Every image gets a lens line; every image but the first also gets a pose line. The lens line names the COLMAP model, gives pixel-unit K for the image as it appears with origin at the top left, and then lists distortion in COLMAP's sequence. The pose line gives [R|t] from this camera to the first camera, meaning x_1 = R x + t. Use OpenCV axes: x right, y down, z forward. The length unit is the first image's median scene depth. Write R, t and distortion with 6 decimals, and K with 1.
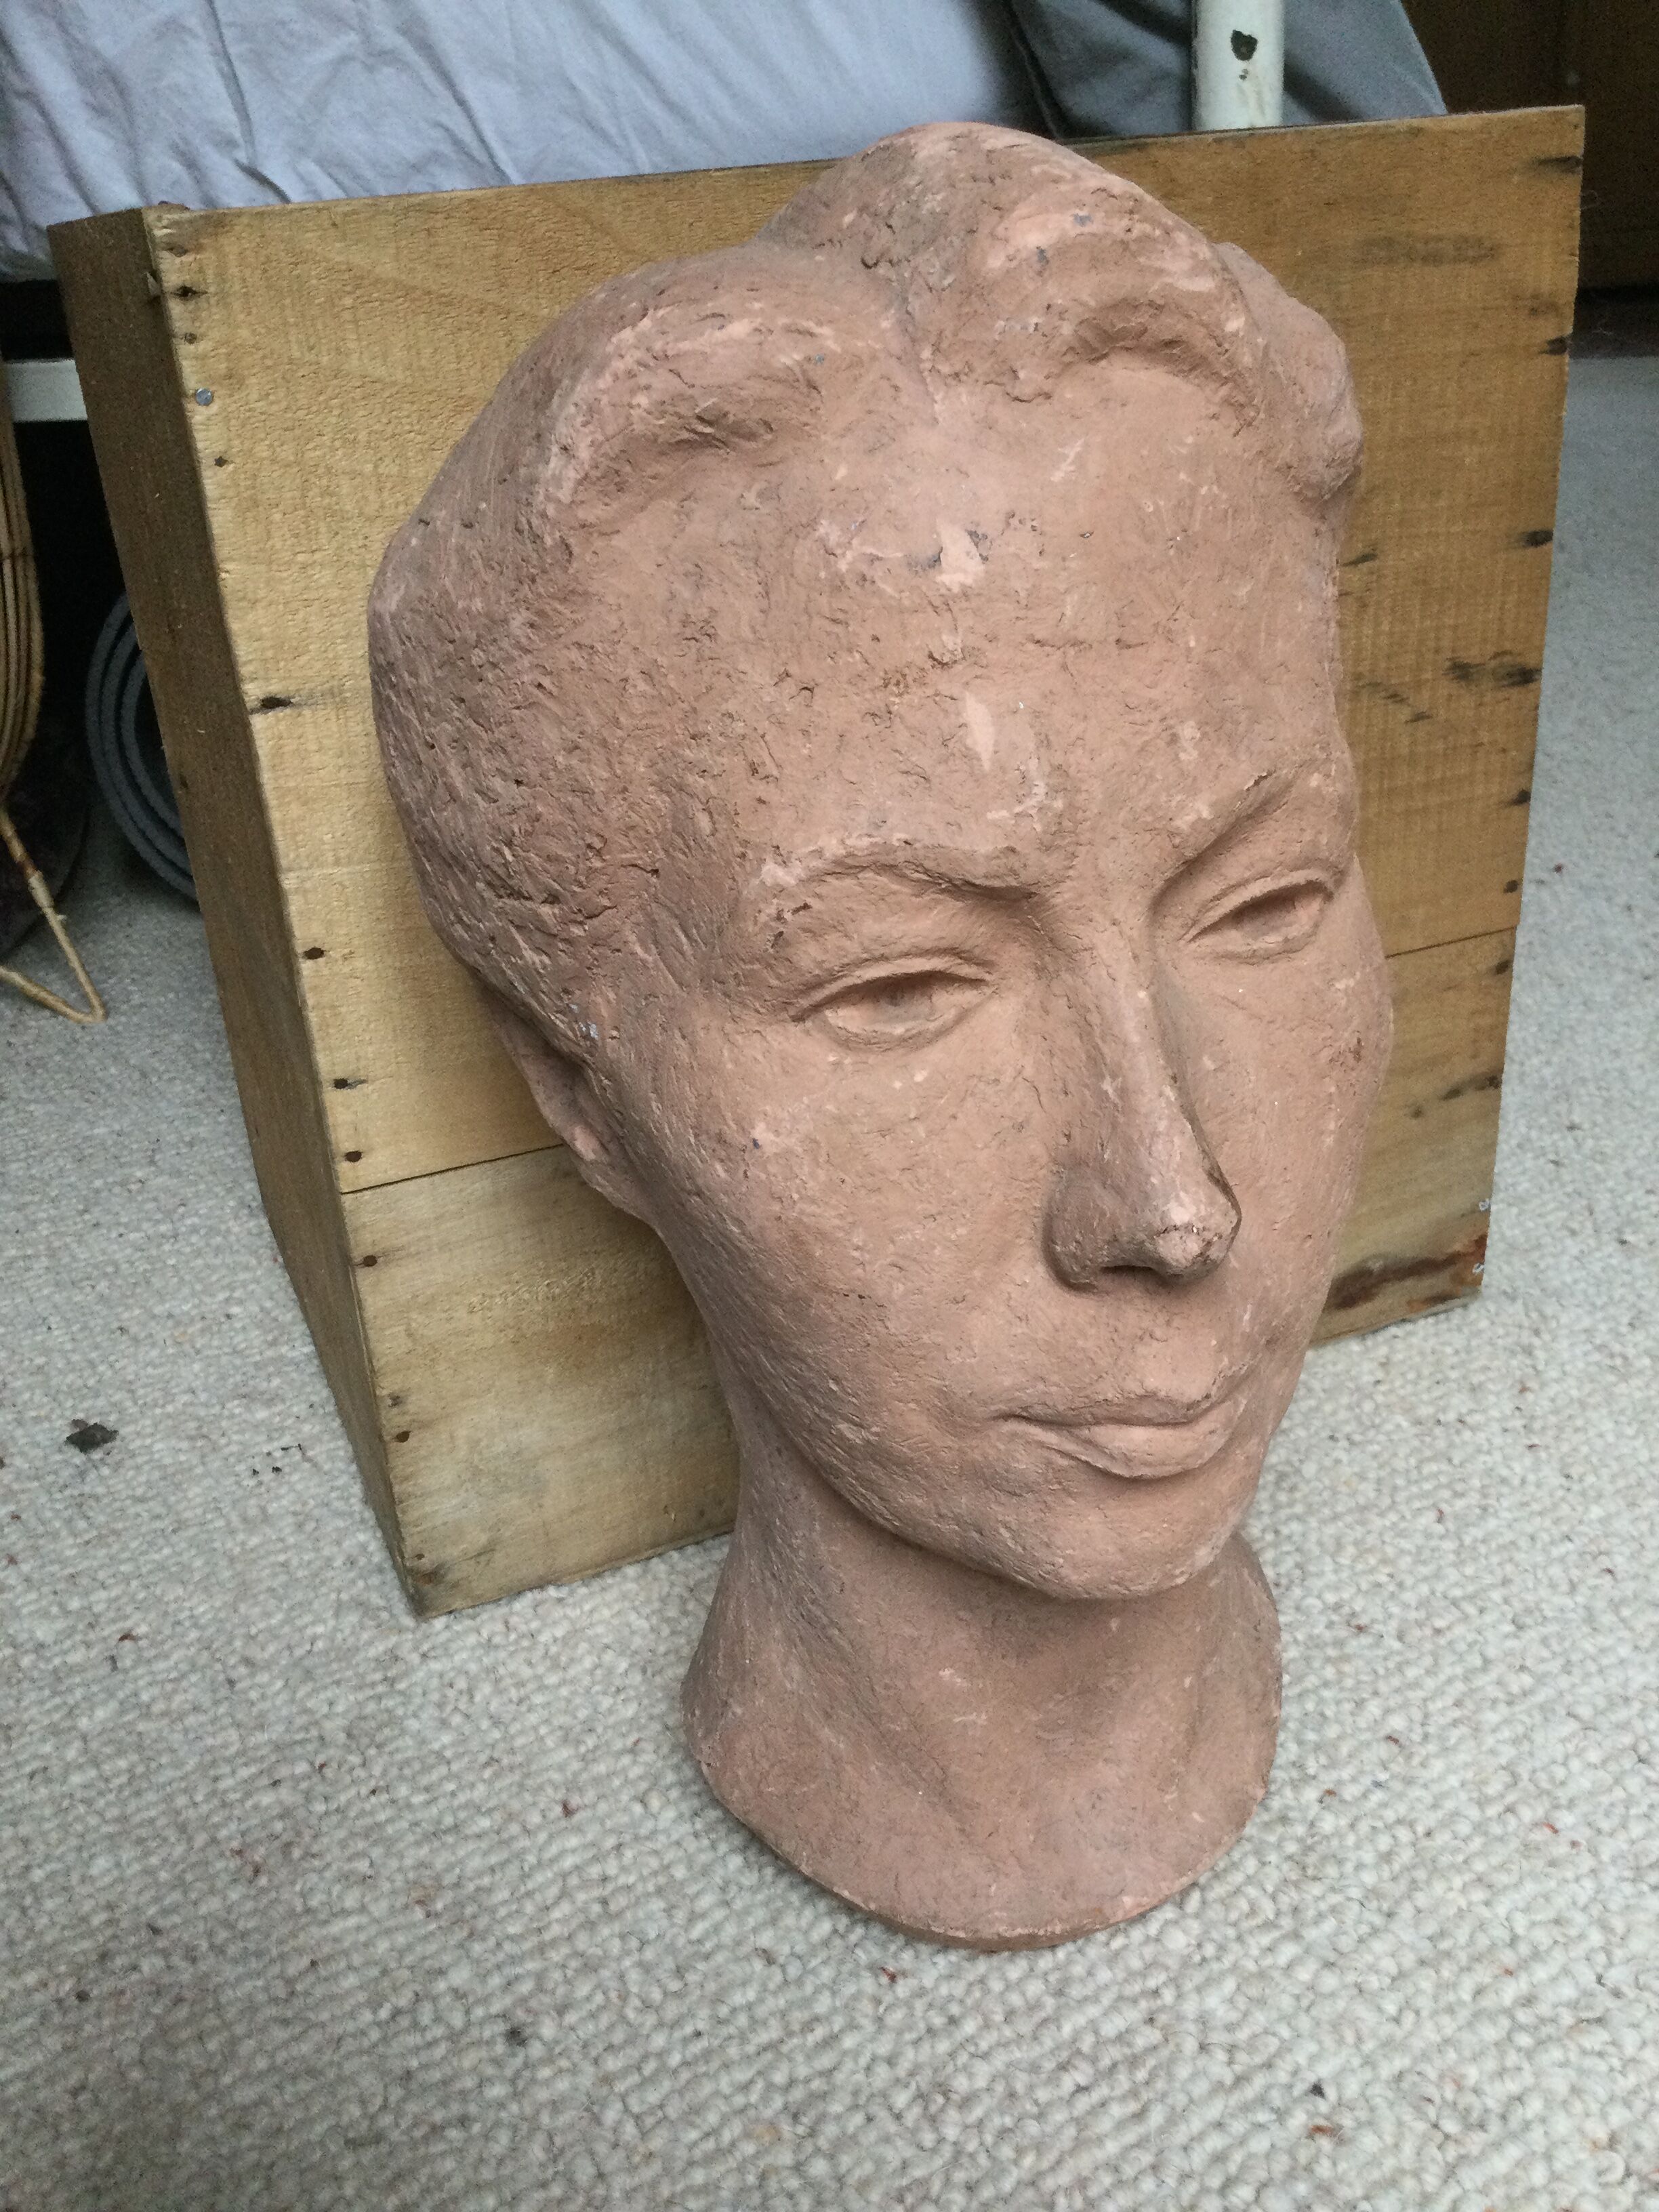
lens RADIAL K [[2039.3, 0, 829.5], [0, 2039.3, 1106.0], [0, 0, 1]] dist [0.126630, -0.293572]
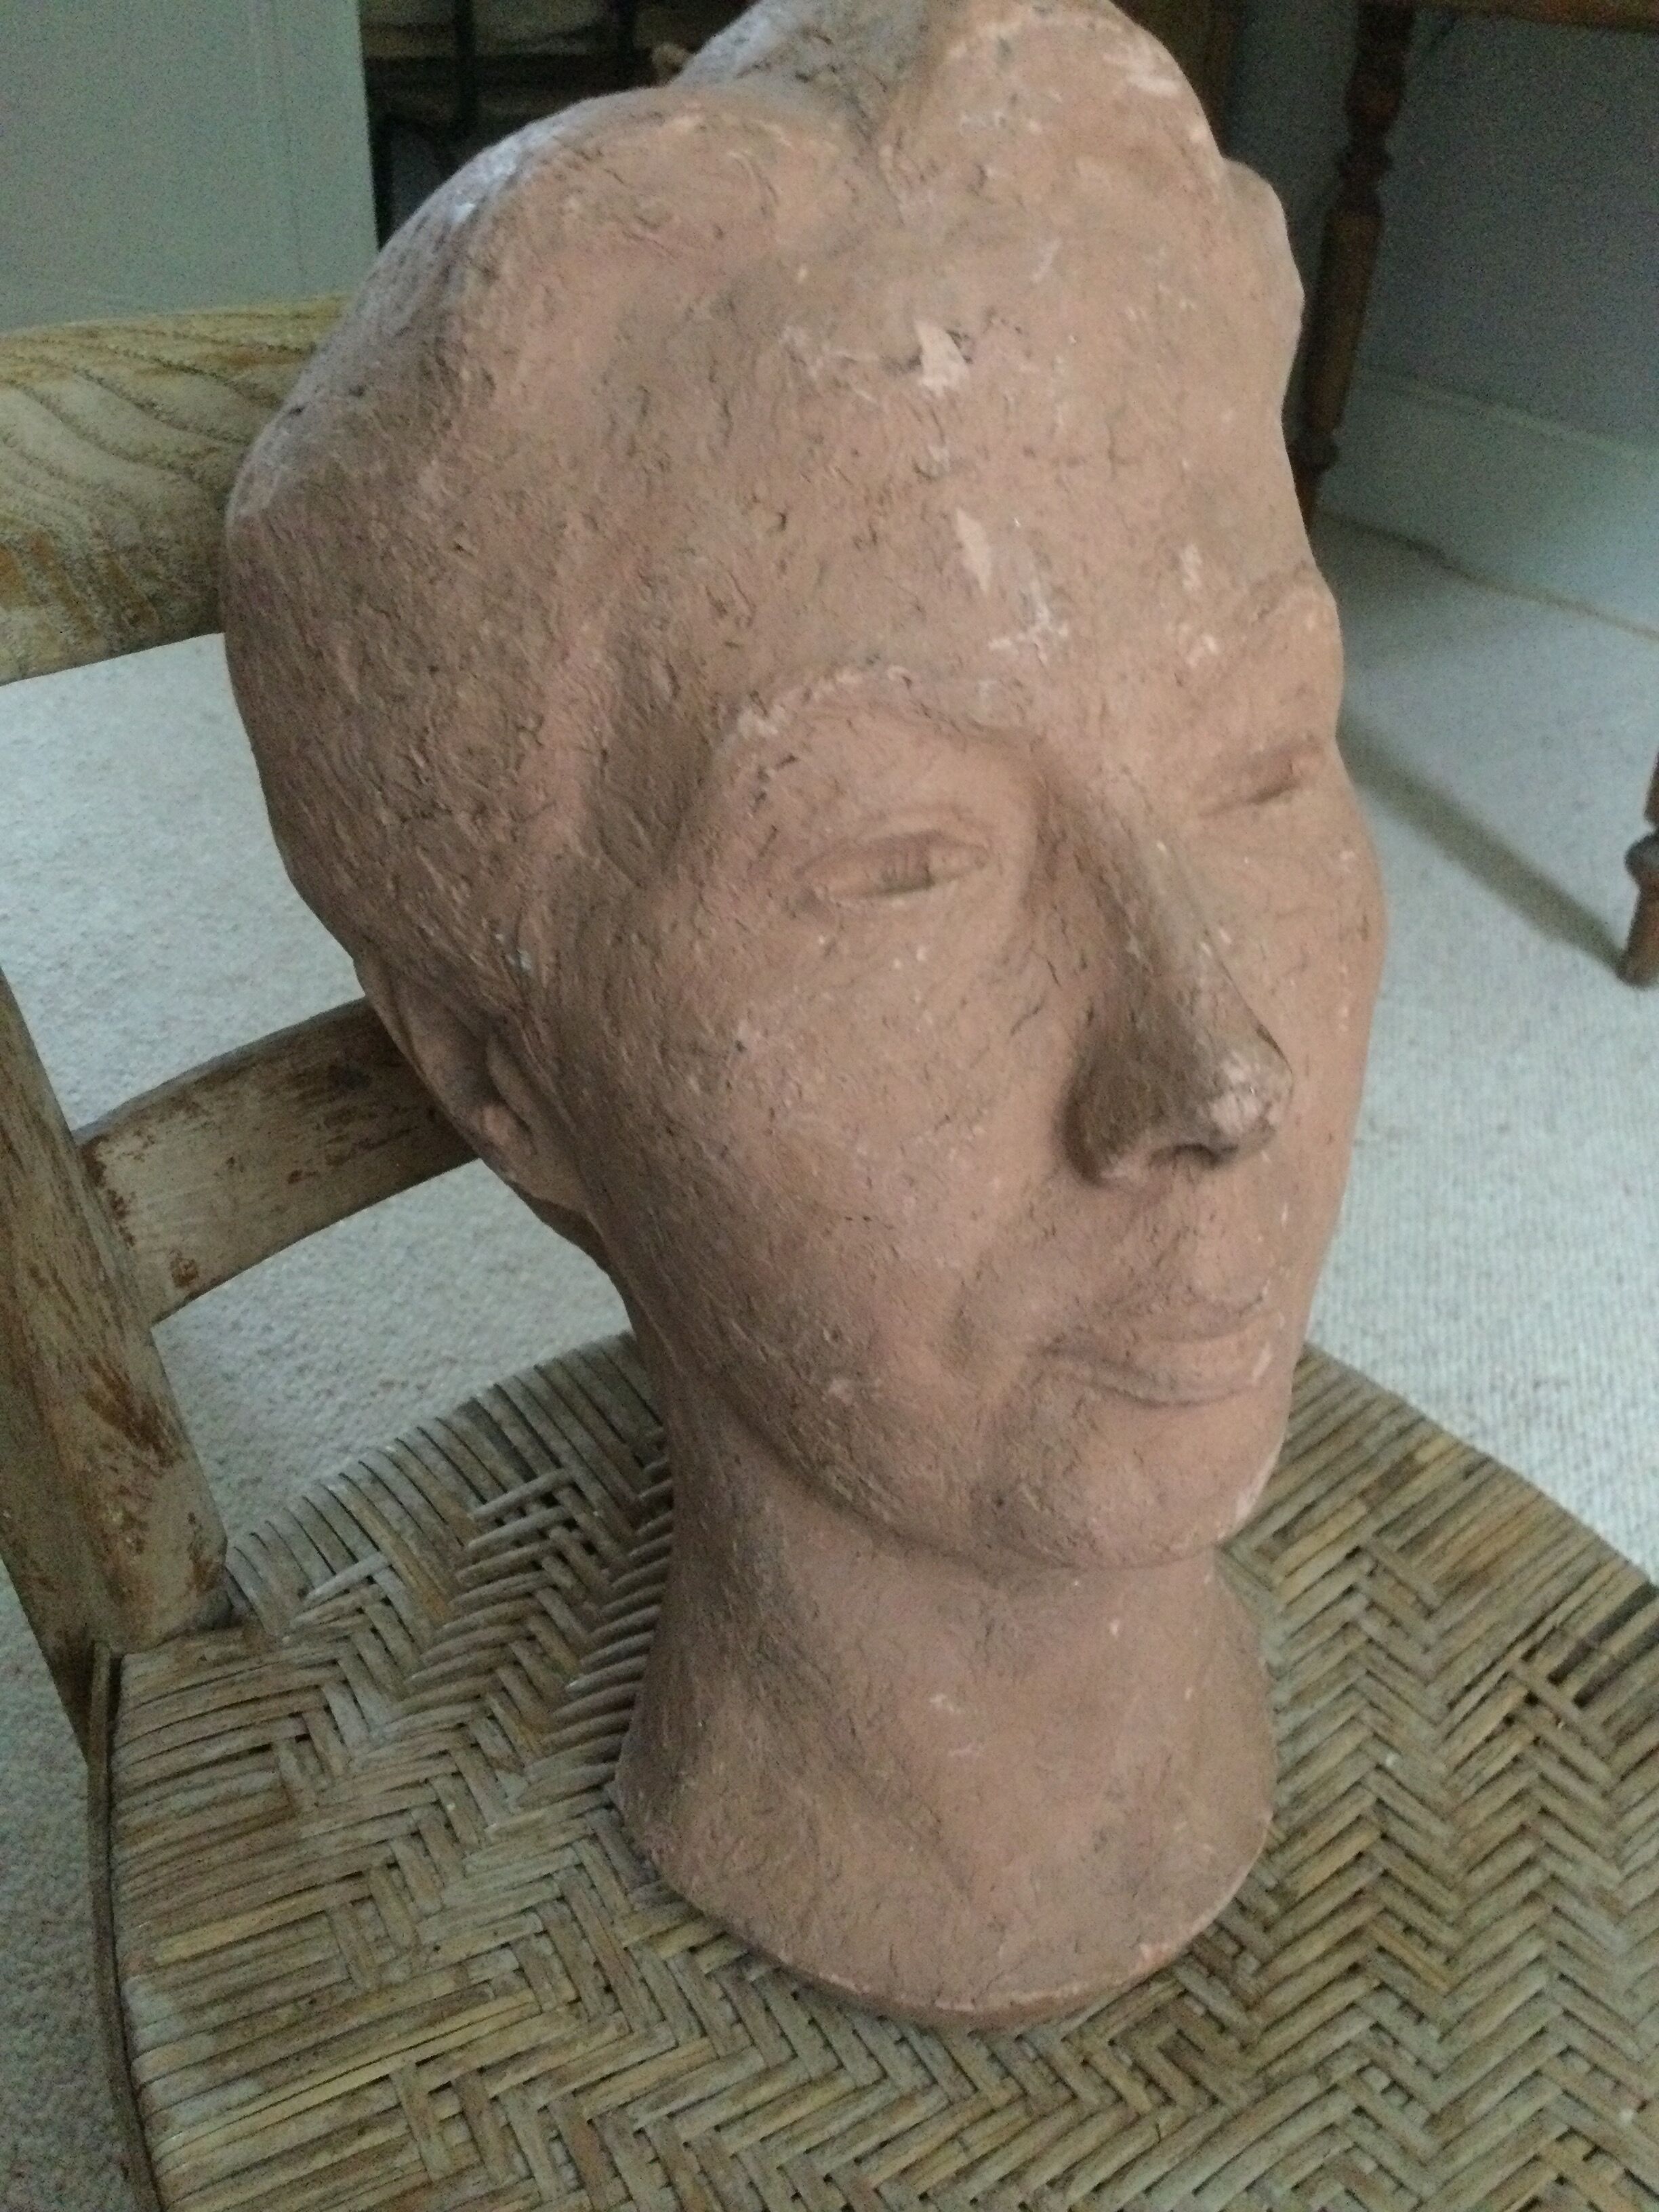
lens RADIAL K [[2039.3, 0, 829.5], [0, 2039.3, 1106.0], [0, 0, 1]] dist [0.126630, -0.293572]
pose [[0.989948, -0.062487, 0.126882, -0.116260], [0.074401, 0.993028, -0.091436, 0.132980], [-0.120284, 0.099957, 0.987694, 0.136123]]
